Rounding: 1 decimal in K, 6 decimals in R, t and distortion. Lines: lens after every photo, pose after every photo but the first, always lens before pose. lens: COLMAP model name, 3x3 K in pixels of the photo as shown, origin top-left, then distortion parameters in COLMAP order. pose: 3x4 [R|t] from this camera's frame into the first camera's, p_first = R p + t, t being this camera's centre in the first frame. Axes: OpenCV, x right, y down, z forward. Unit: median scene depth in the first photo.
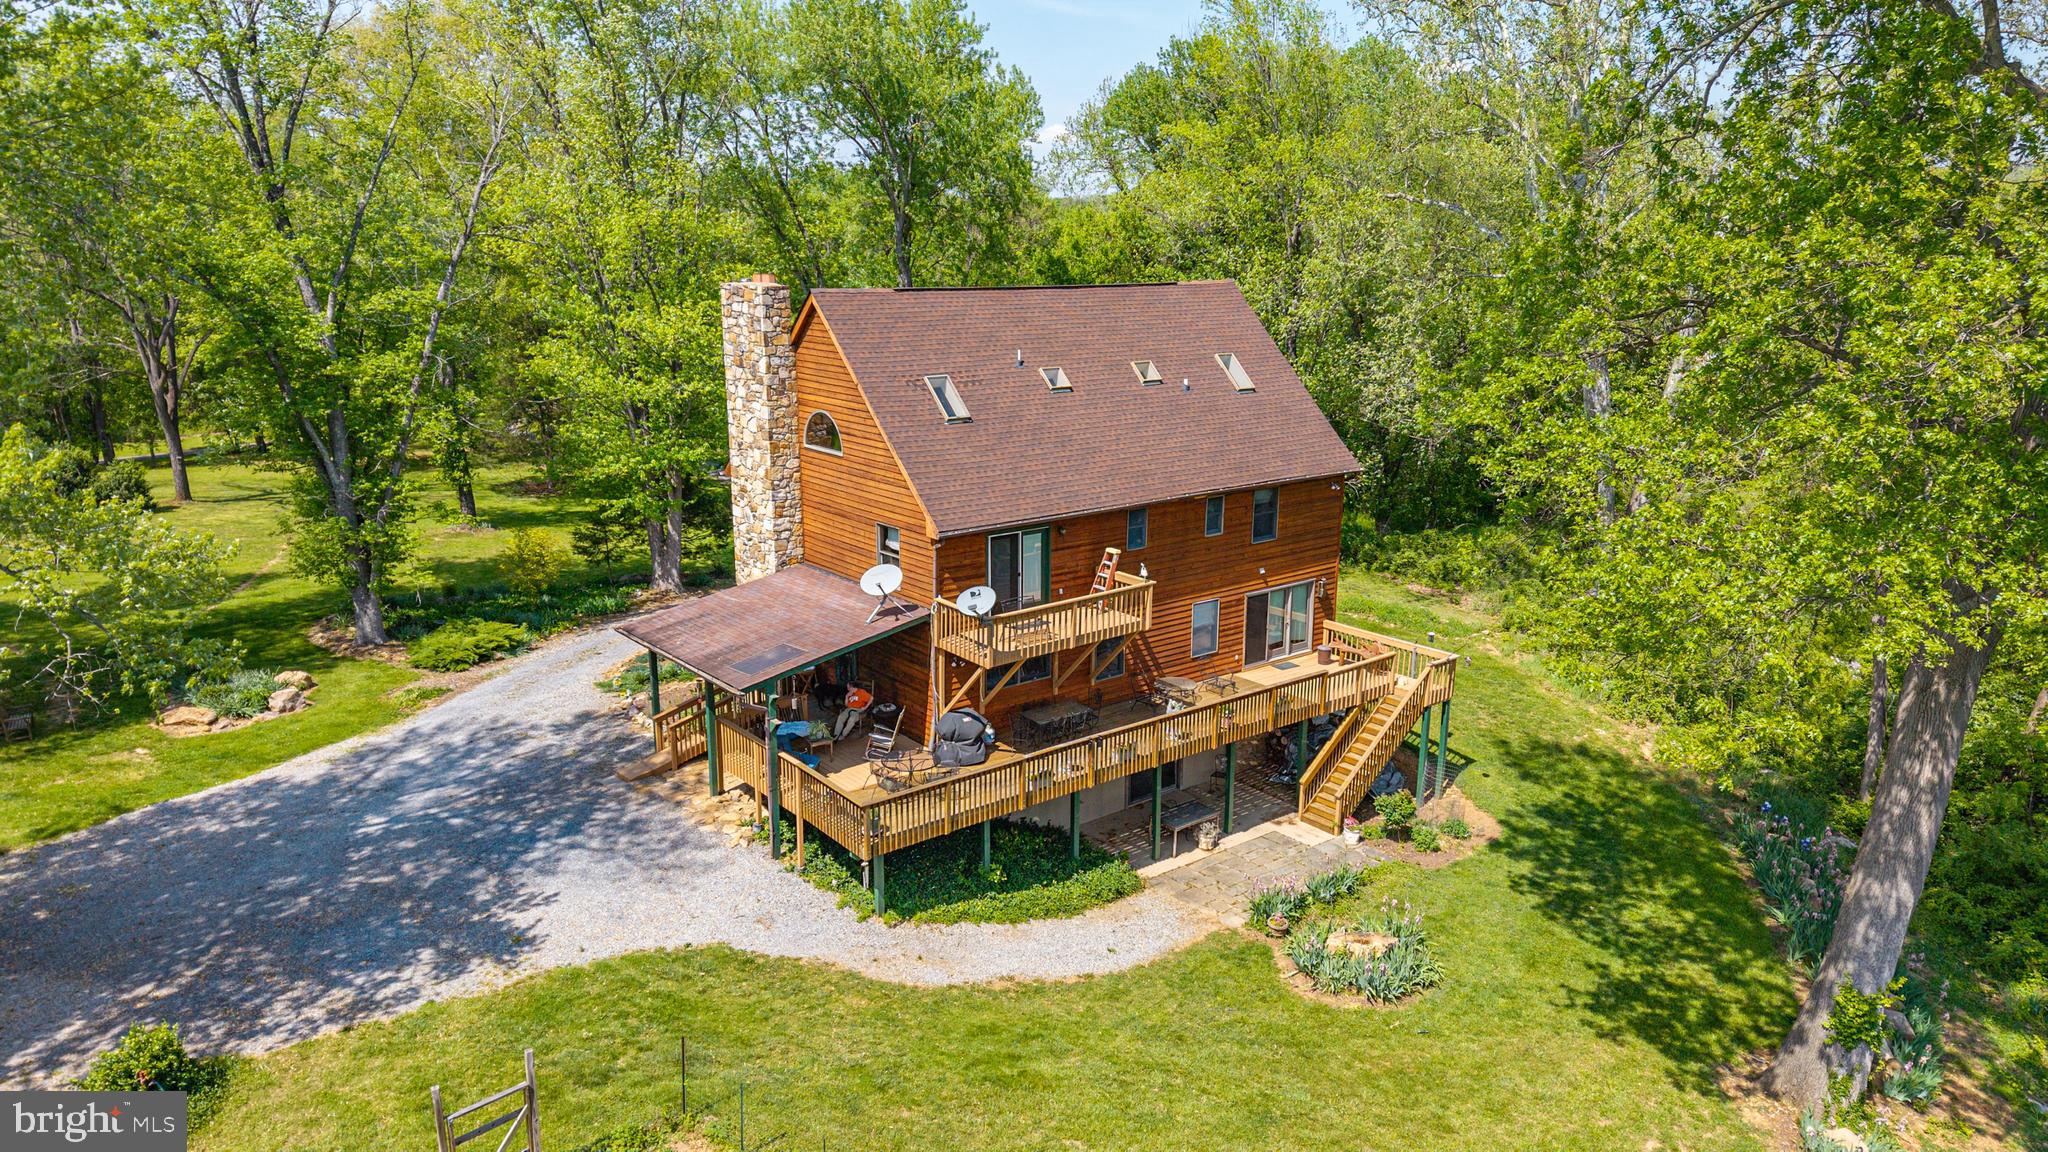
lens RADIAL K [[1419.0, 0, 1040.0], [0, 1419.0, 577.1], [0, 0, 1]] dist [0.002292, -0.000301]
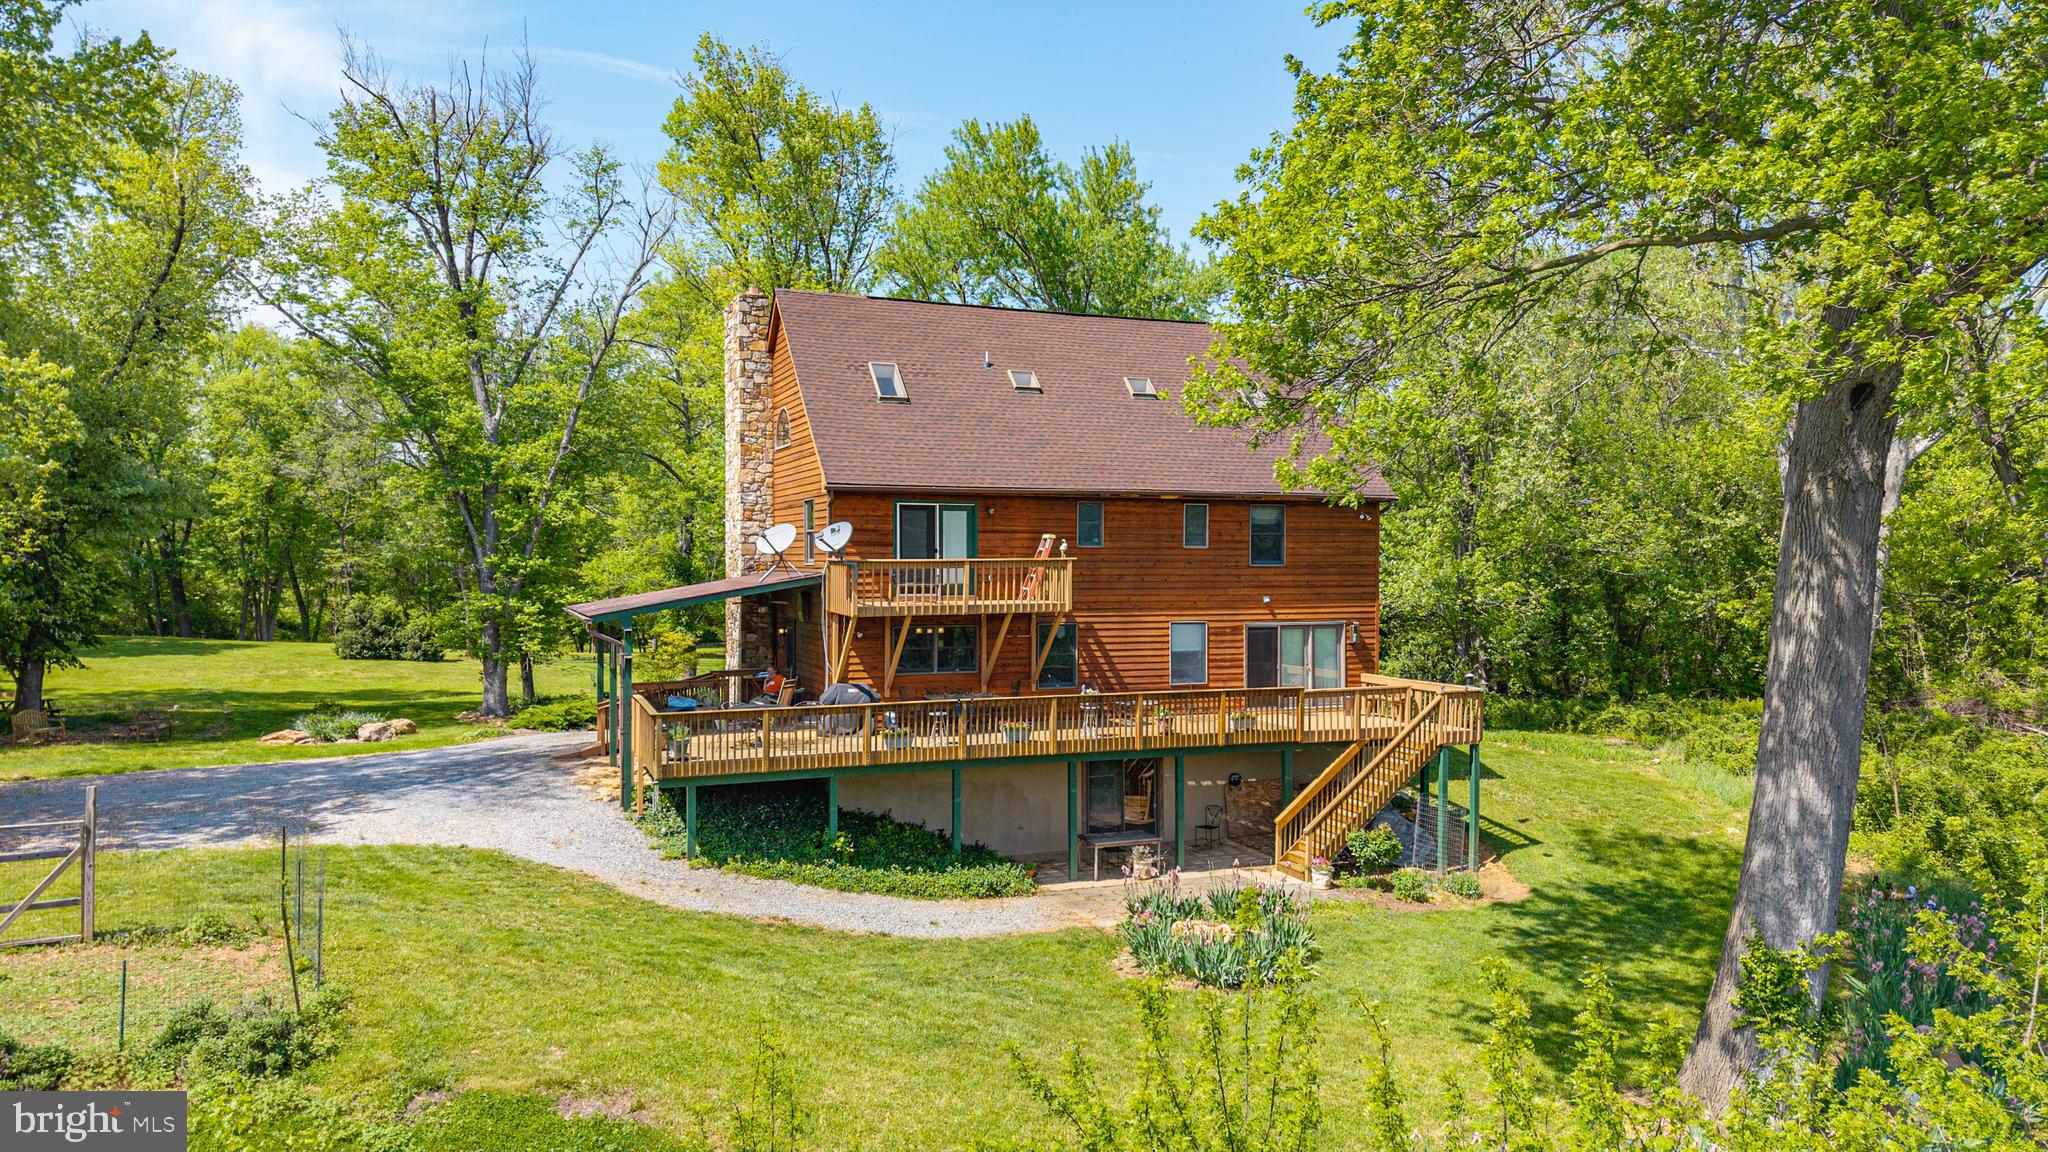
lens RADIAL K [[1419.0, 0, 1026.0], [0, 1419.0, 573.9], [0, 0, 1]] dist [0.002292, -0.000301]
pose [[0.956171, 0.000293, -0.292808, 0.322632], [-0.066929, 0.973744, -0.217585, 0.216699], [0.285057, 0.227646, 0.931085, 0.146607]]
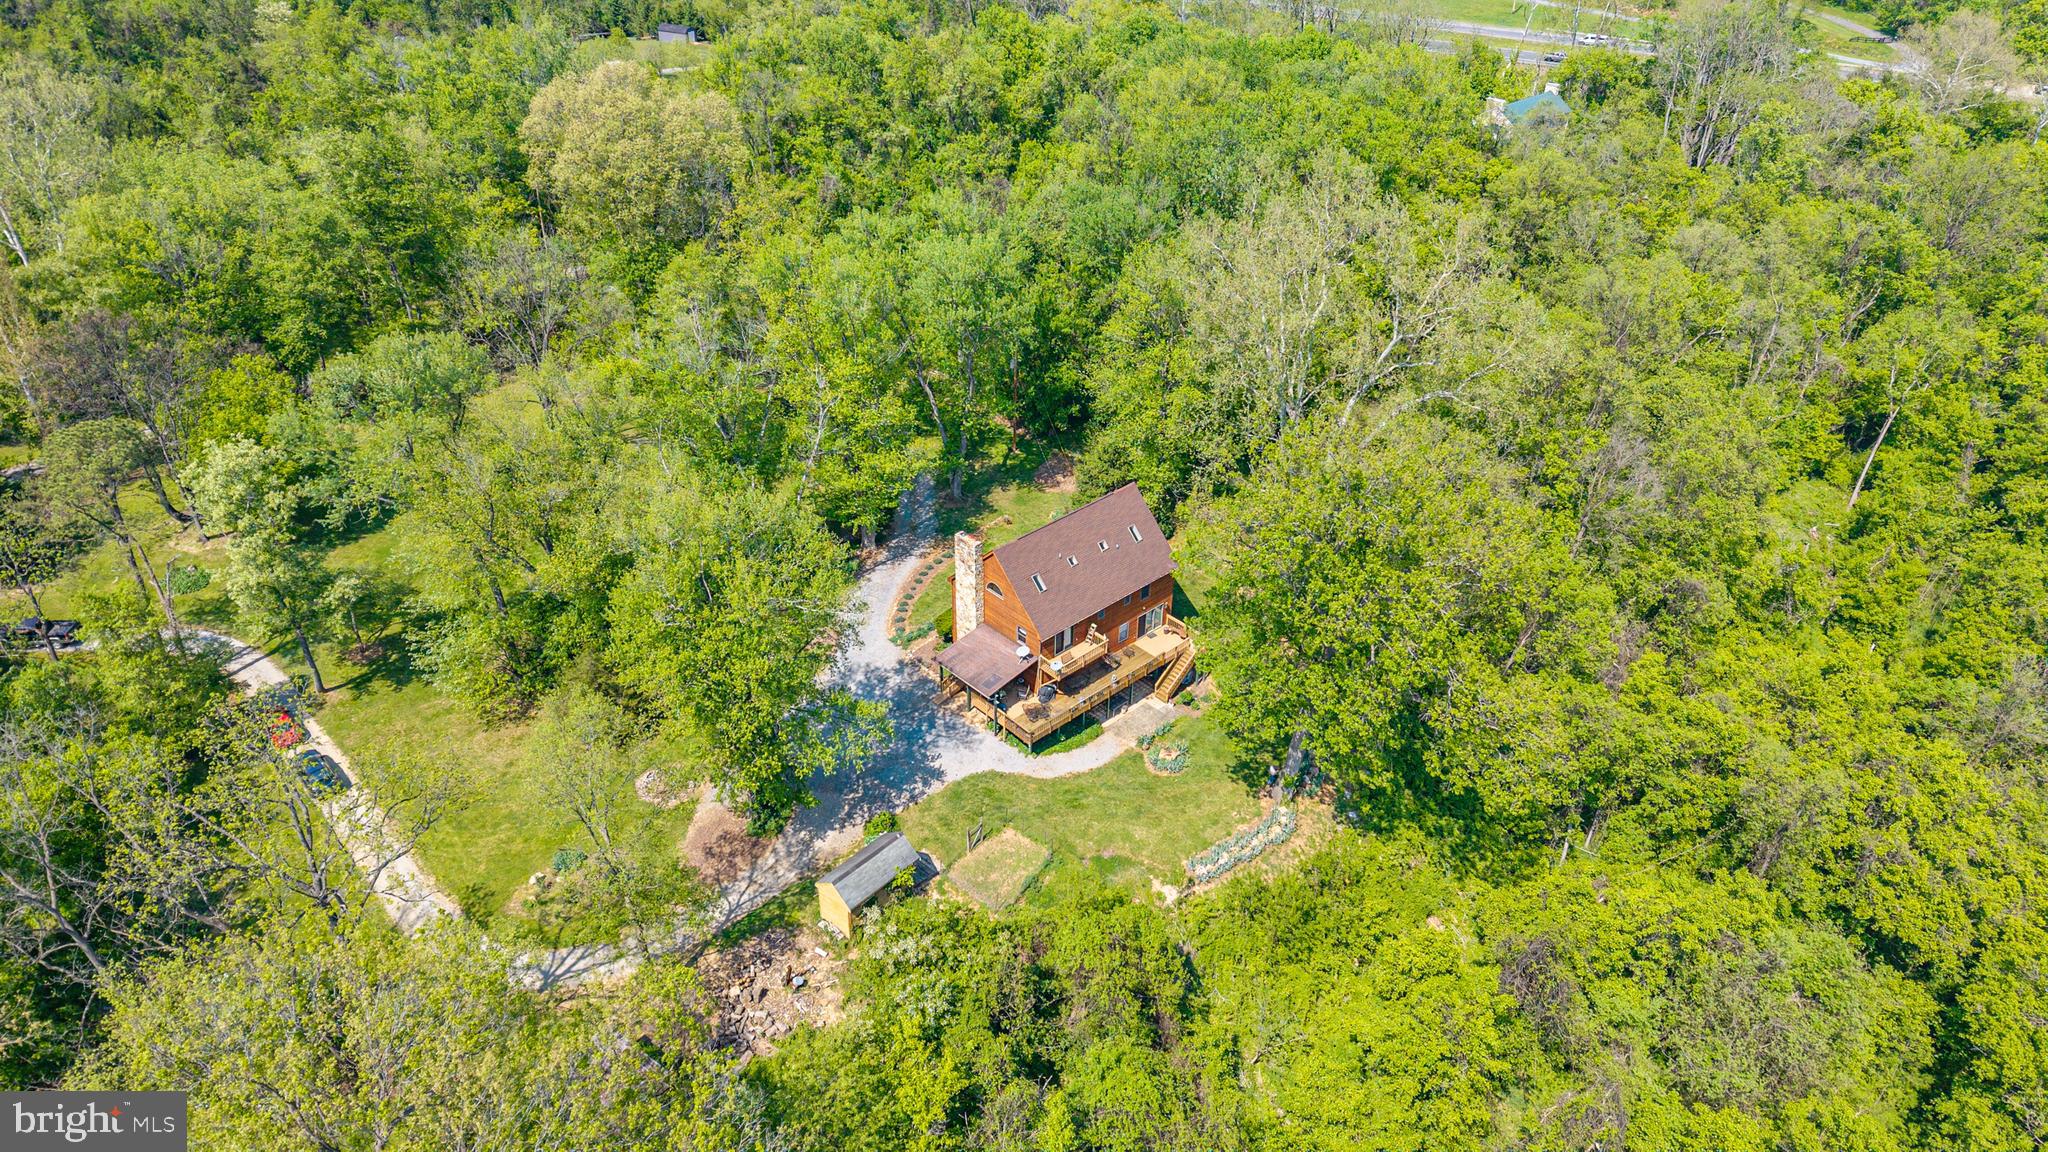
lens RADIAL K [[1419.0, 0, 1019.0], [0, 1419.0, 575.4], [0, 0, 1]] dist [0.002292, -0.000301]
pose [[0.998238, -0.037221, 0.046221, -0.249764], [0.020820, 0.949002, 0.314581, -1.110661], [-0.055573, -0.313065, 0.948105, -1.879186]]
